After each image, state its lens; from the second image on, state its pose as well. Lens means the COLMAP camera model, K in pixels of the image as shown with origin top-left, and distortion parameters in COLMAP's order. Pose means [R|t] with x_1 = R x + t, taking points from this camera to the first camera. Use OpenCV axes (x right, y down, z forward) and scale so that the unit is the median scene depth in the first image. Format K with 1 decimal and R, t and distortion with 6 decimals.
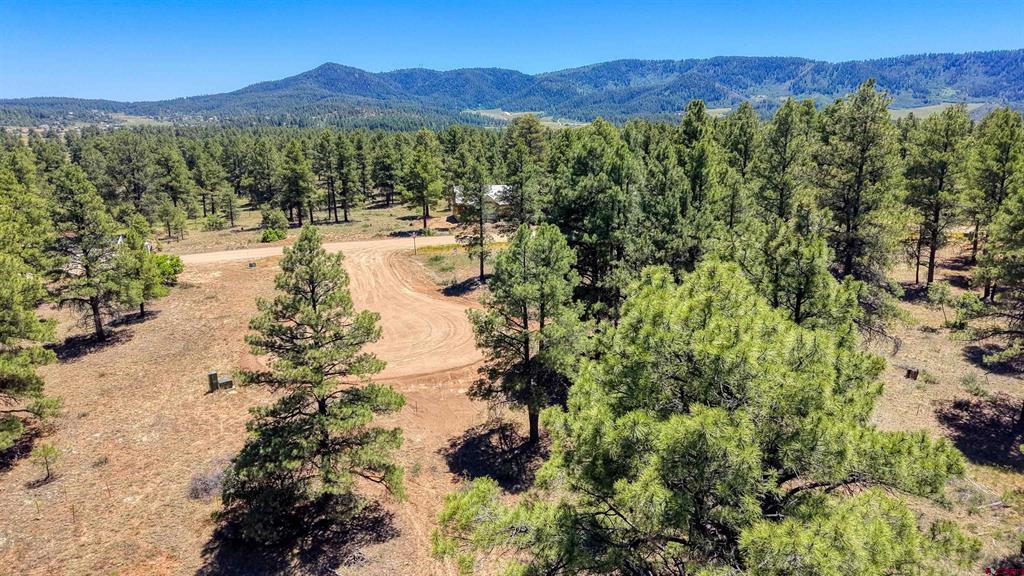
lens RADIAL K [[683.7, 0, 512.0], [0, 683.7, 288.0], [0, 0, 1]] dist [0.004501, -0.002907]
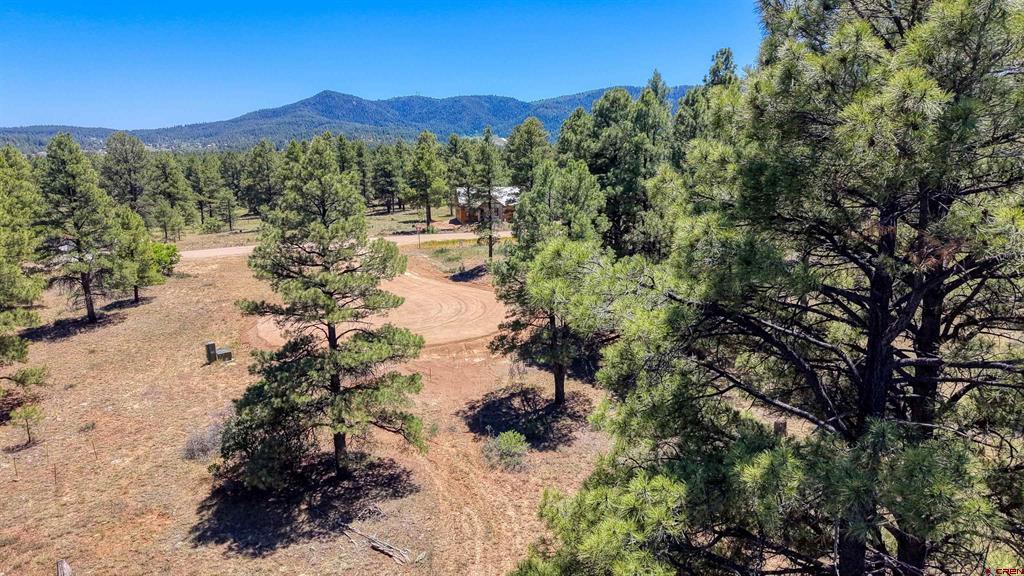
lens RADIAL K [[683.7, 0, 512.0], [0, 683.7, 288.0], [0, 0, 1]] dist [0.004501, -0.002907]
pose [[0.999965, -0.007004, 0.004473, -0.029879], [0.007173, 0.999208, -0.039142, 0.089071], [-0.004196, 0.039173, 0.999224, 0.062675]]
